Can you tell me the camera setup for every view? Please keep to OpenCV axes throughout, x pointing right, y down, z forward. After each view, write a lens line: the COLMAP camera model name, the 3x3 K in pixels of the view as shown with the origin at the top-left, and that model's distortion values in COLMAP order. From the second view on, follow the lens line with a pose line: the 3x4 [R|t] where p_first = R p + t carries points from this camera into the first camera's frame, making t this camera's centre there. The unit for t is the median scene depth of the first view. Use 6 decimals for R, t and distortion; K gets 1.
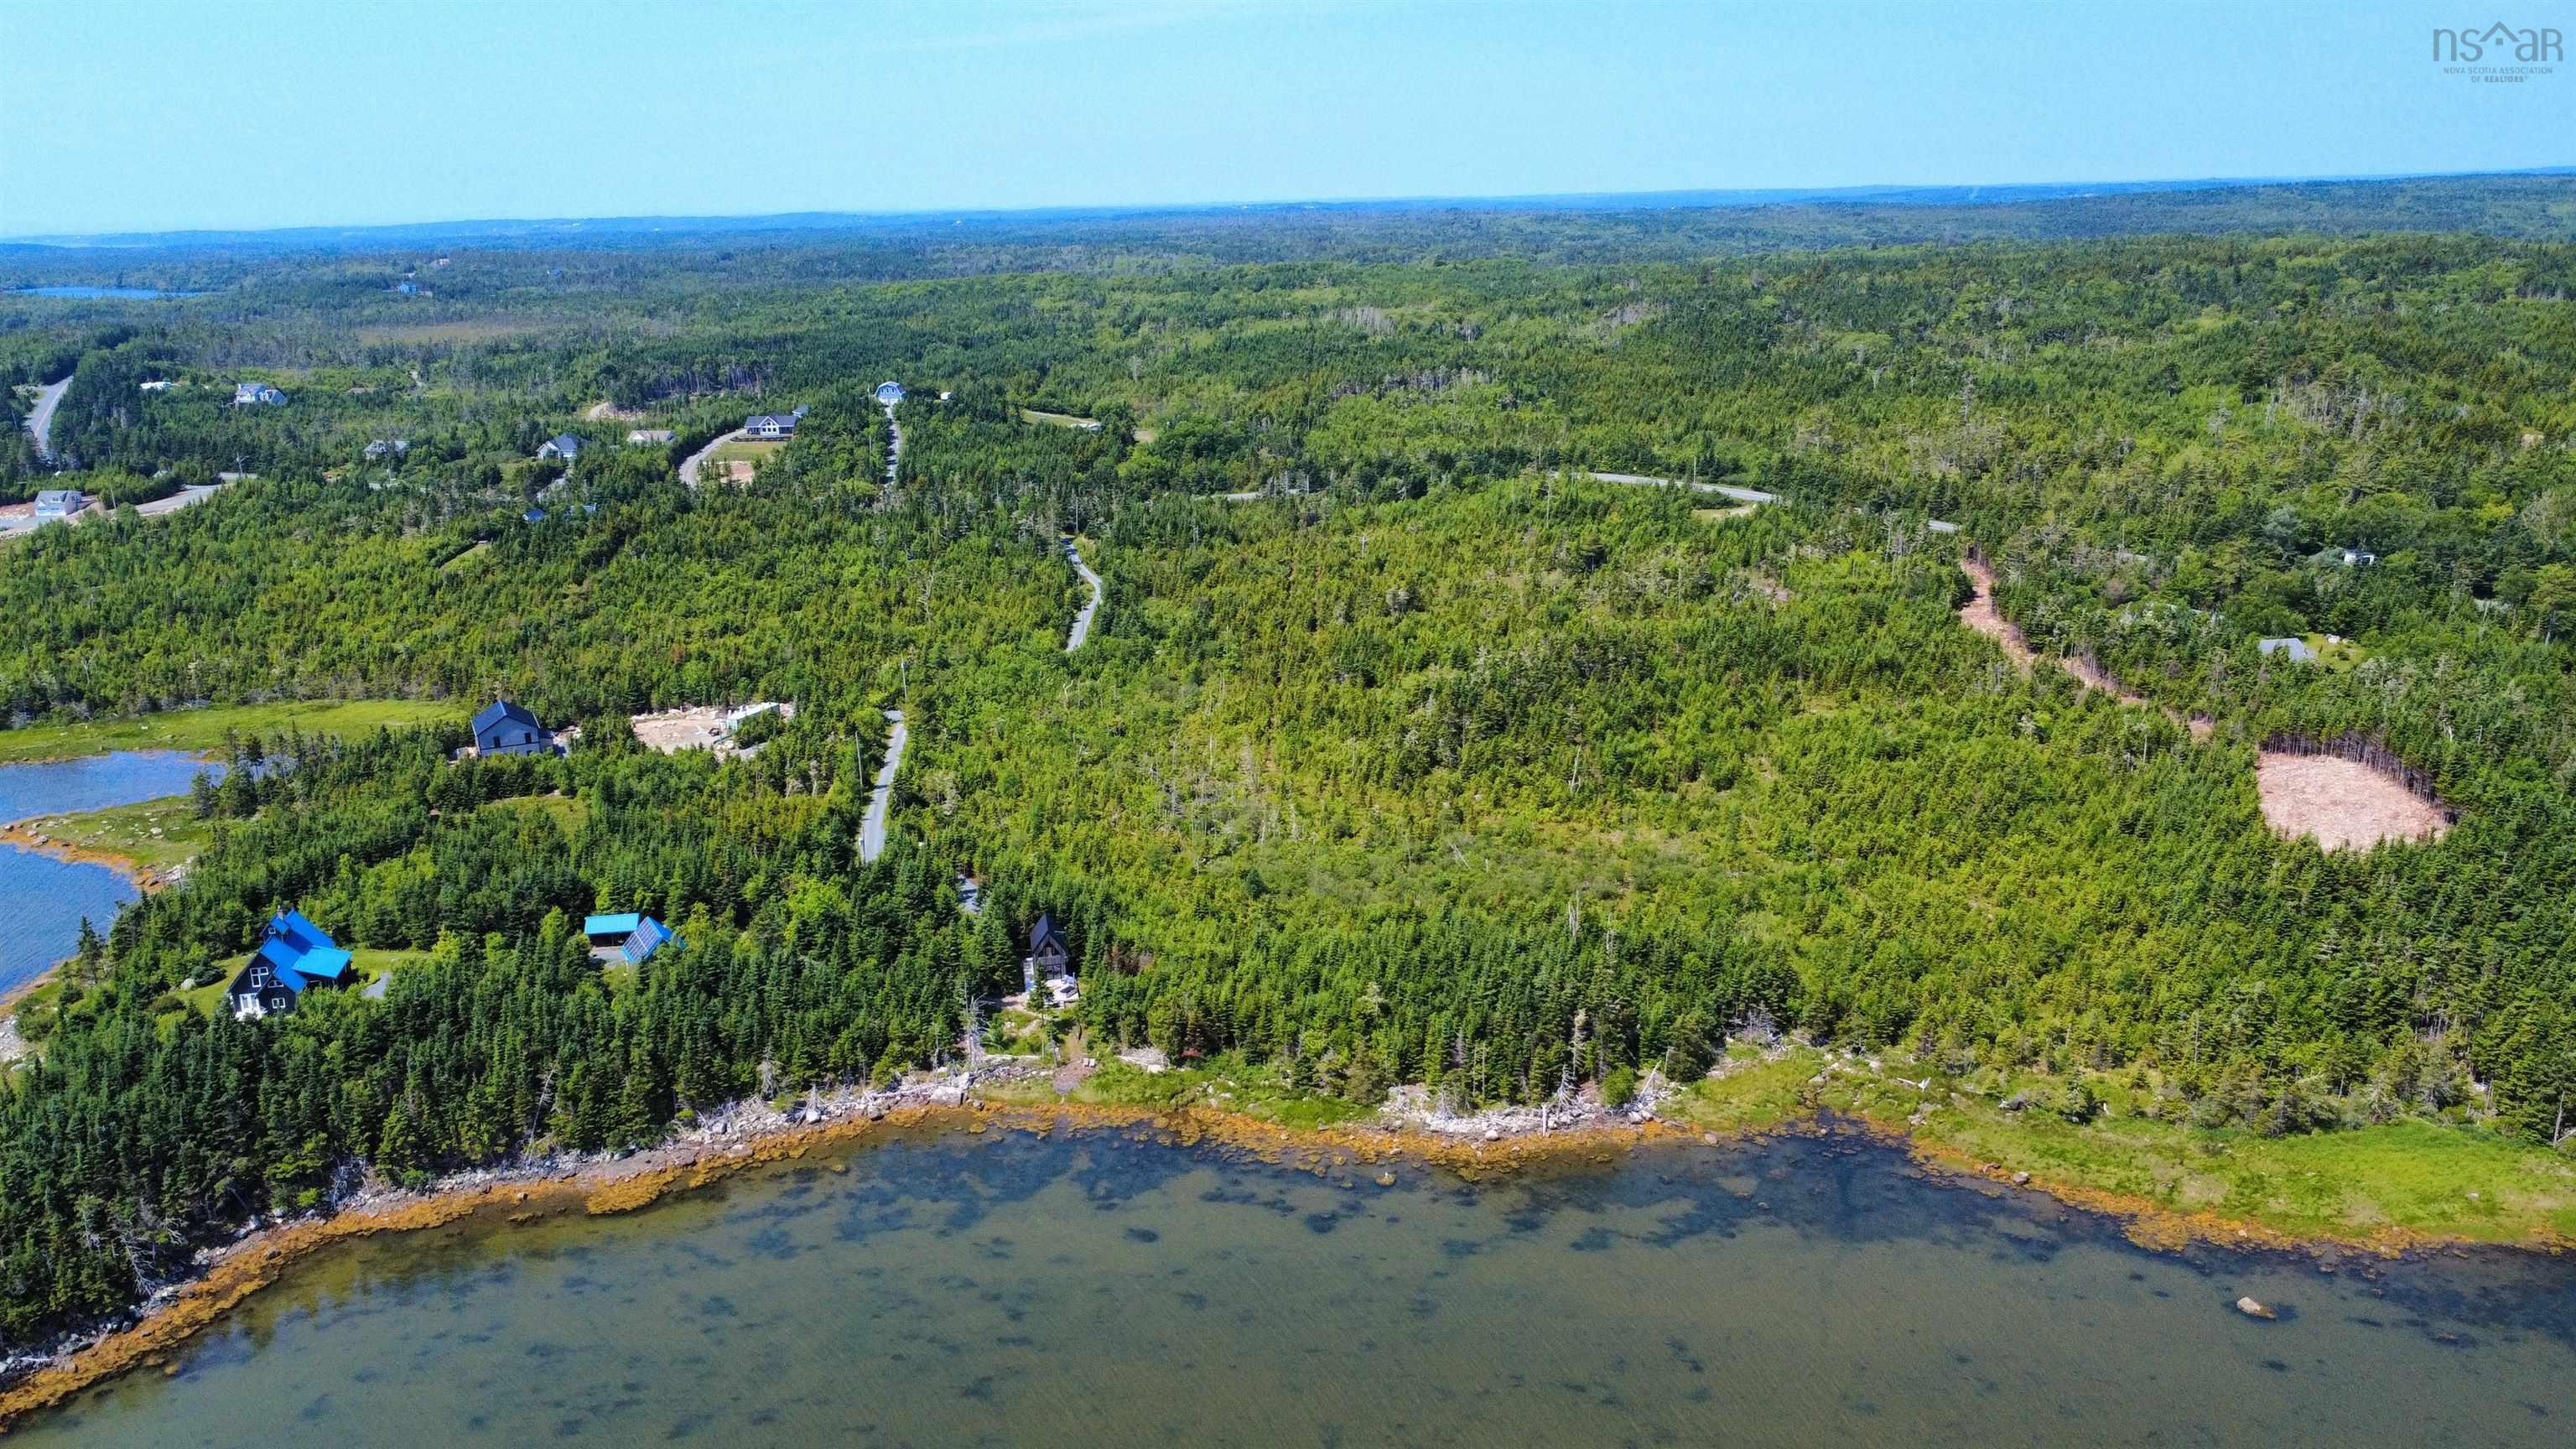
lens RADIAL K [[1935.5, 0, 1286.9], [0, 1935.5, 714.5], [0, 0, 1]] dist [0.003904, -0.007809]
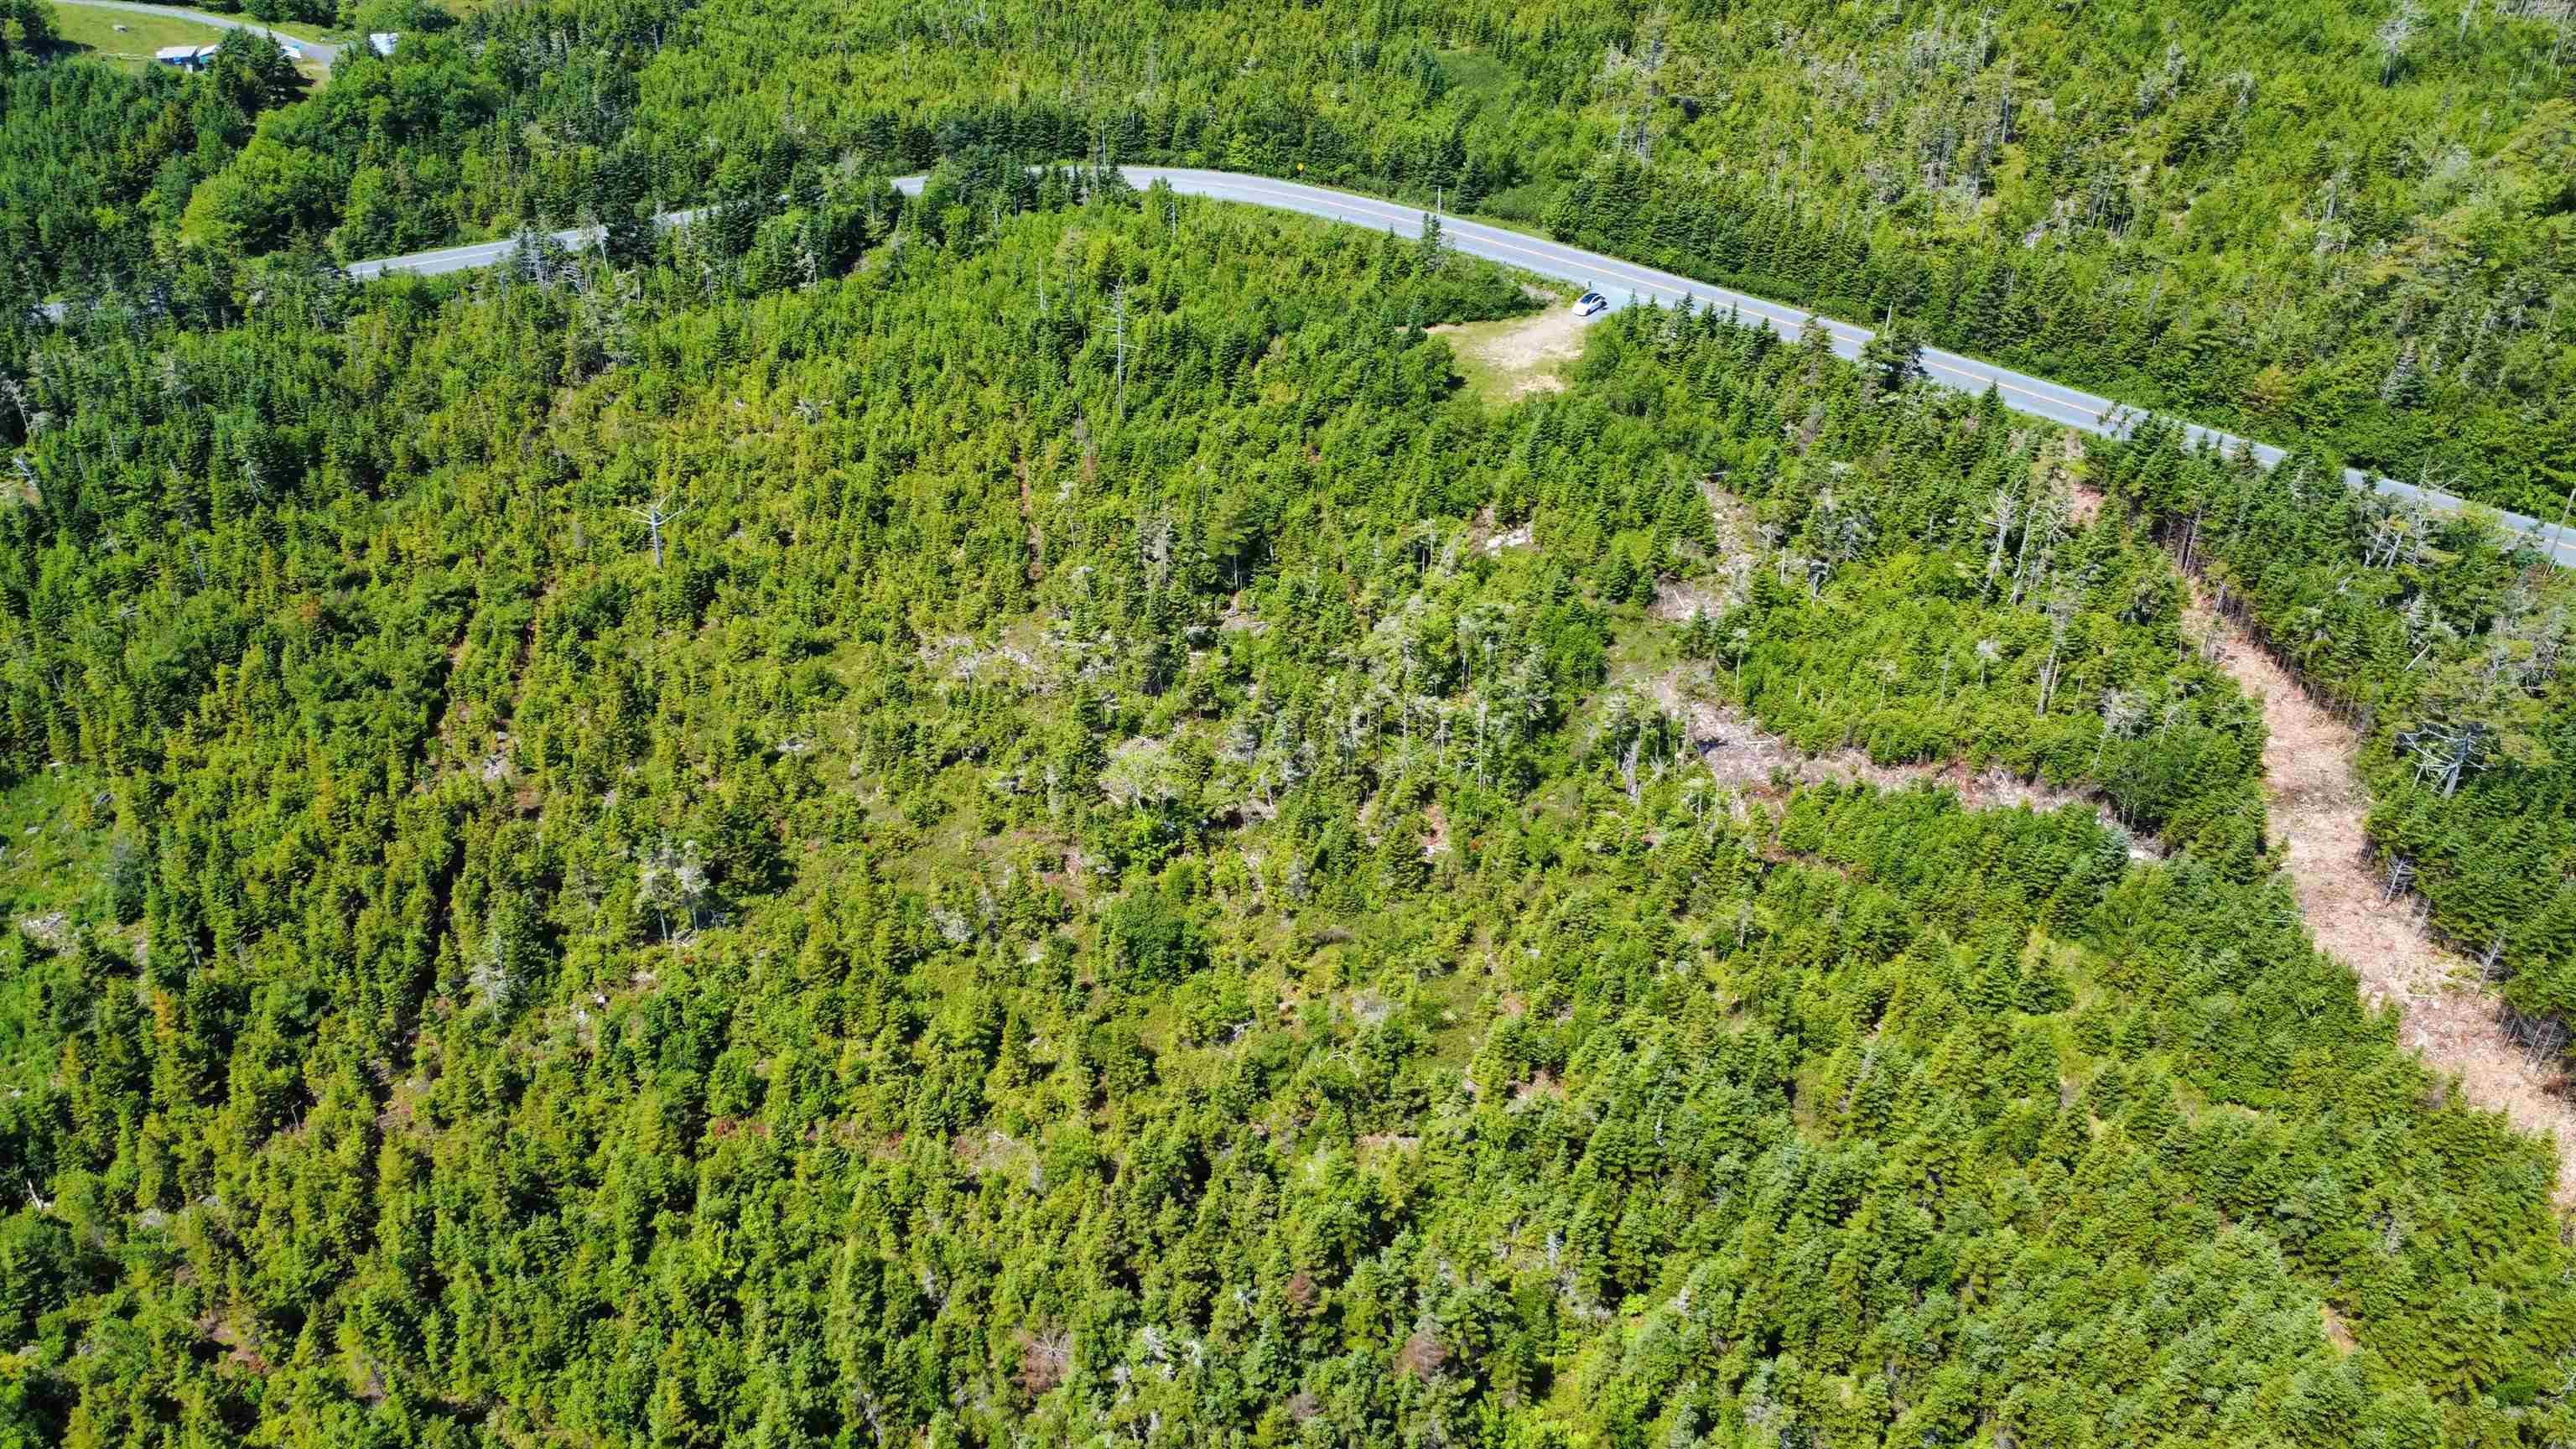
lens RADIAL K [[1935.5, 0, 1286.9], [0, 1935.5, 714.5], [0, 0, 1]] dist [0.003904, -0.007809]
pose [[0.980571, -0.096538, 0.170767, 0.126966], [0.044446, 0.957223, 0.285917, -0.213780], [-0.191064, -0.272772, 0.942916, 0.801274]]
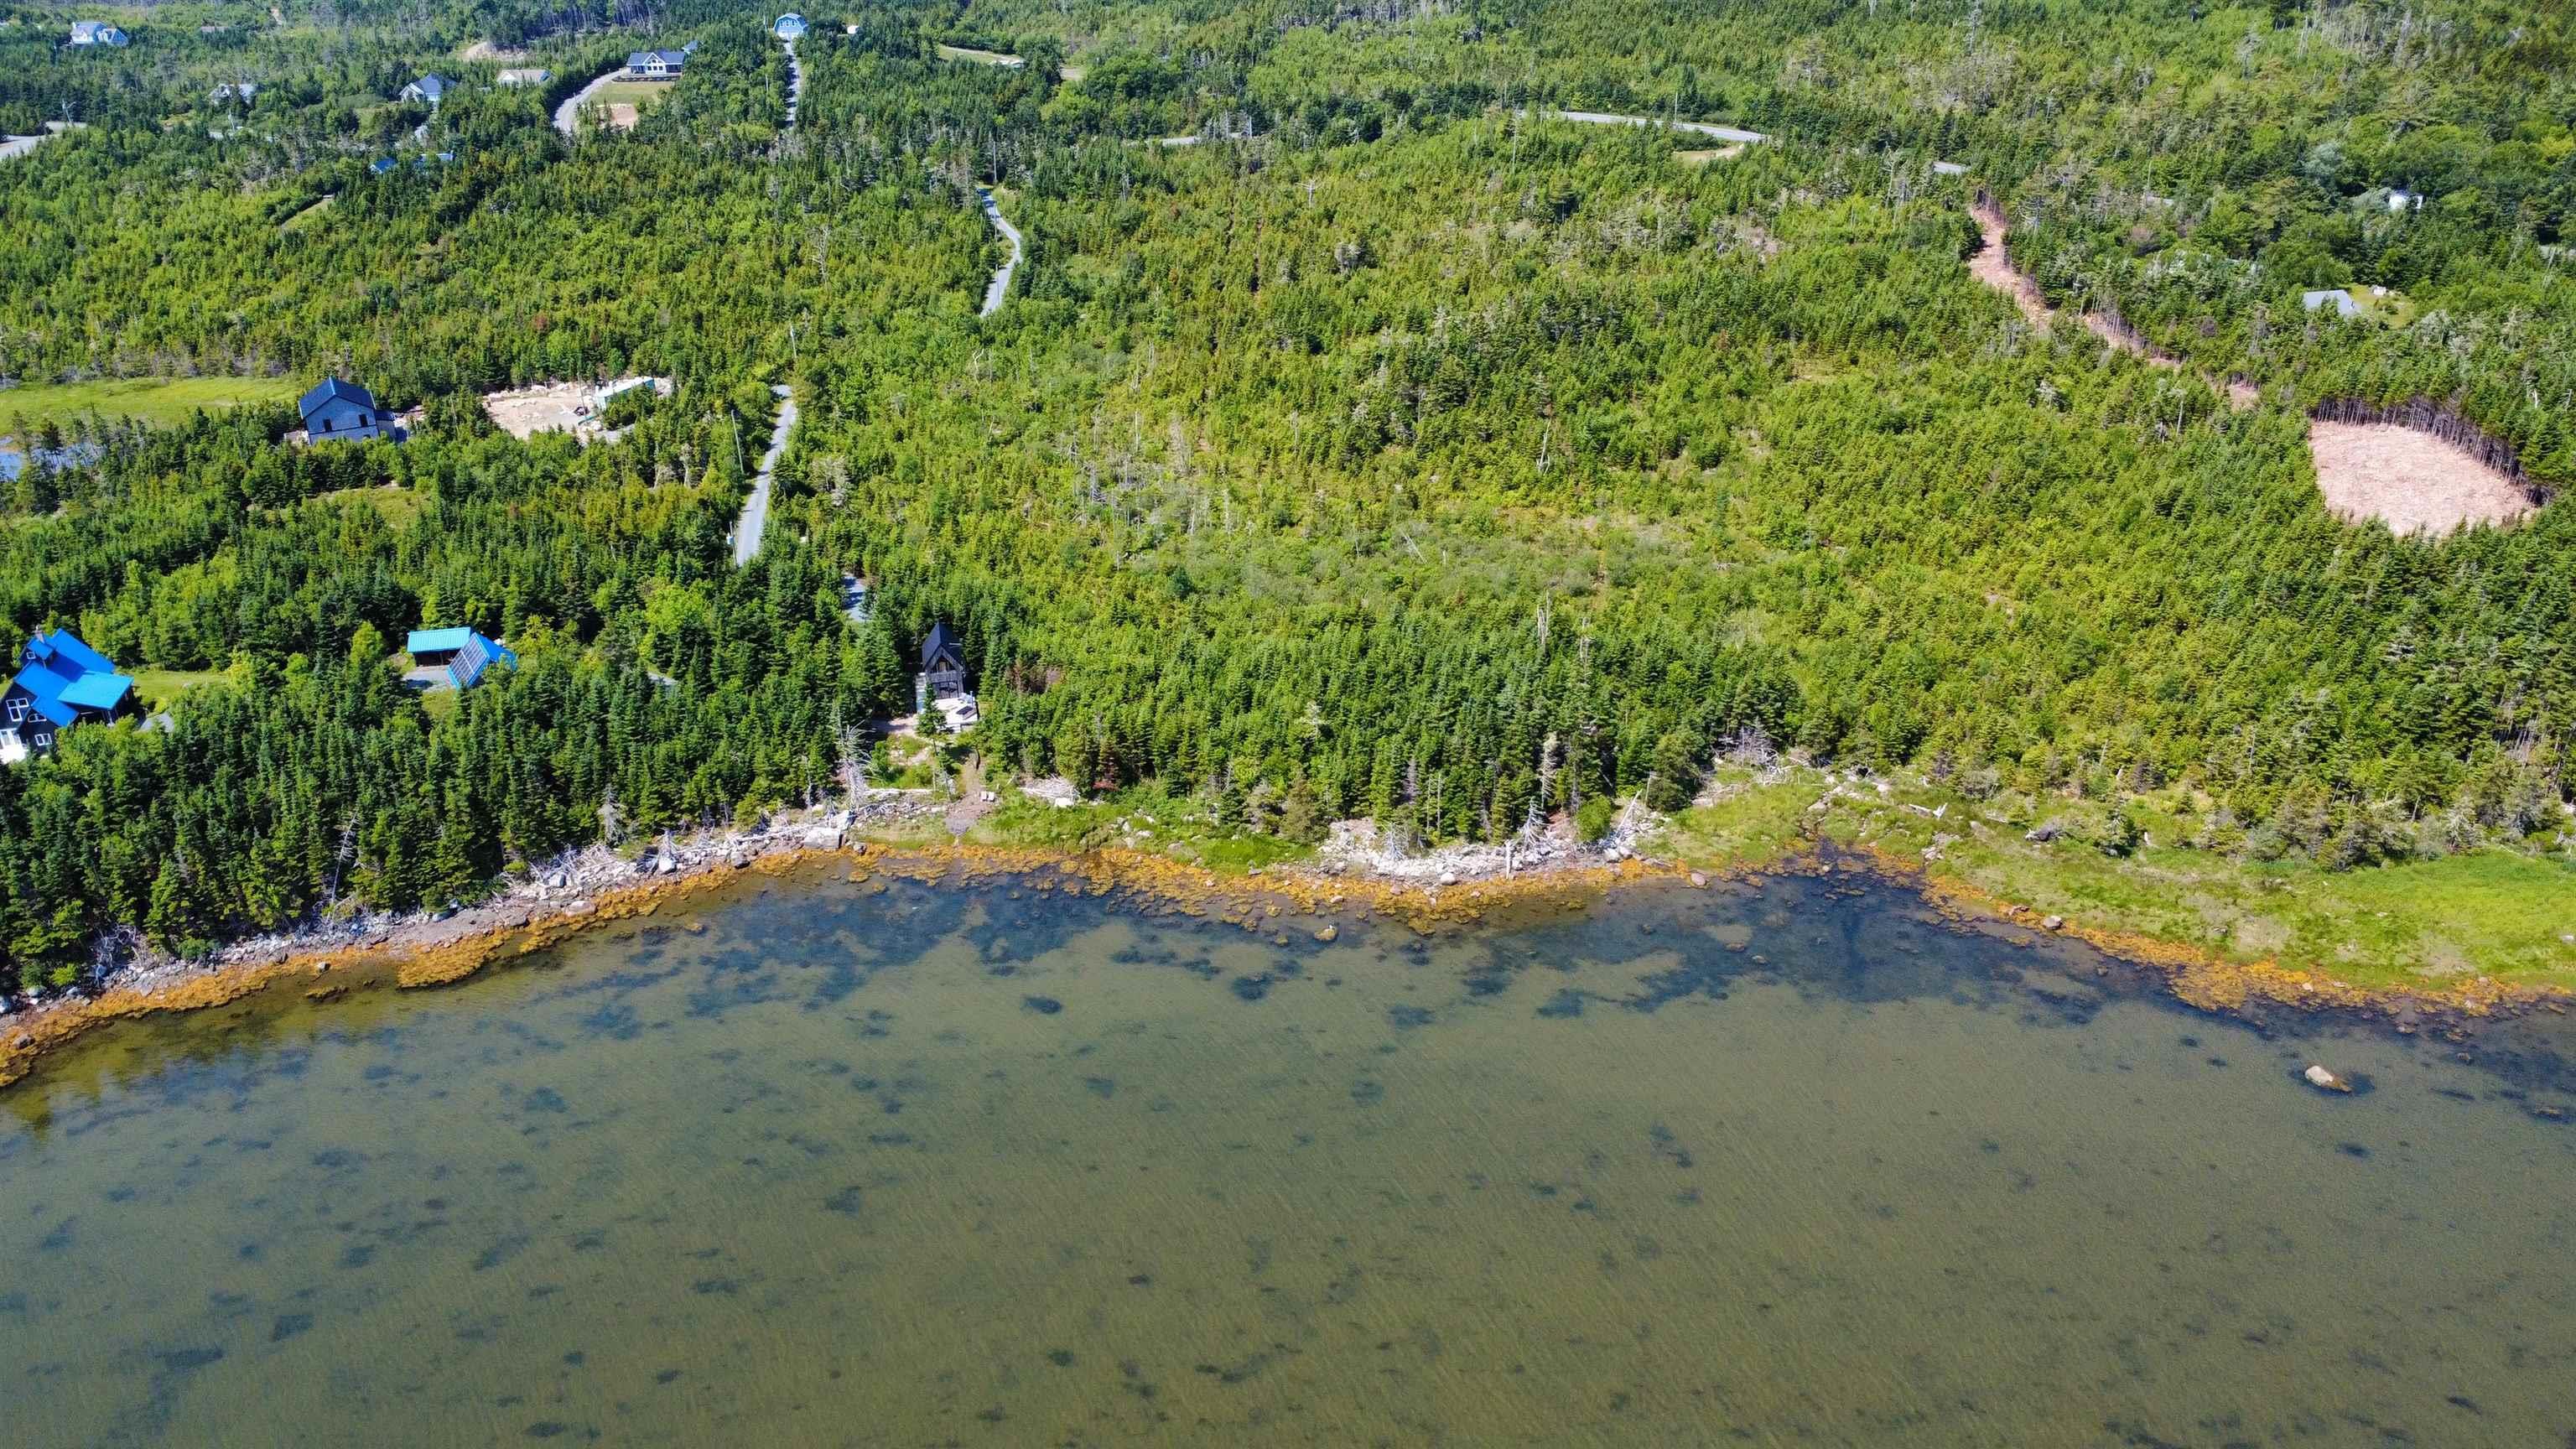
lens RADIAL K [[1935.5, 0, 1286.9], [0, 1935.5, 714.5], [0, 0, 1]] dist [0.003904, -0.007809]
pose [[0.999722, -0.012089, 0.020224, 0.009637], [0.008464, 0.985306, 0.170590, -0.002664], [-0.021989, -0.170372, 0.985134, 0.089781]]
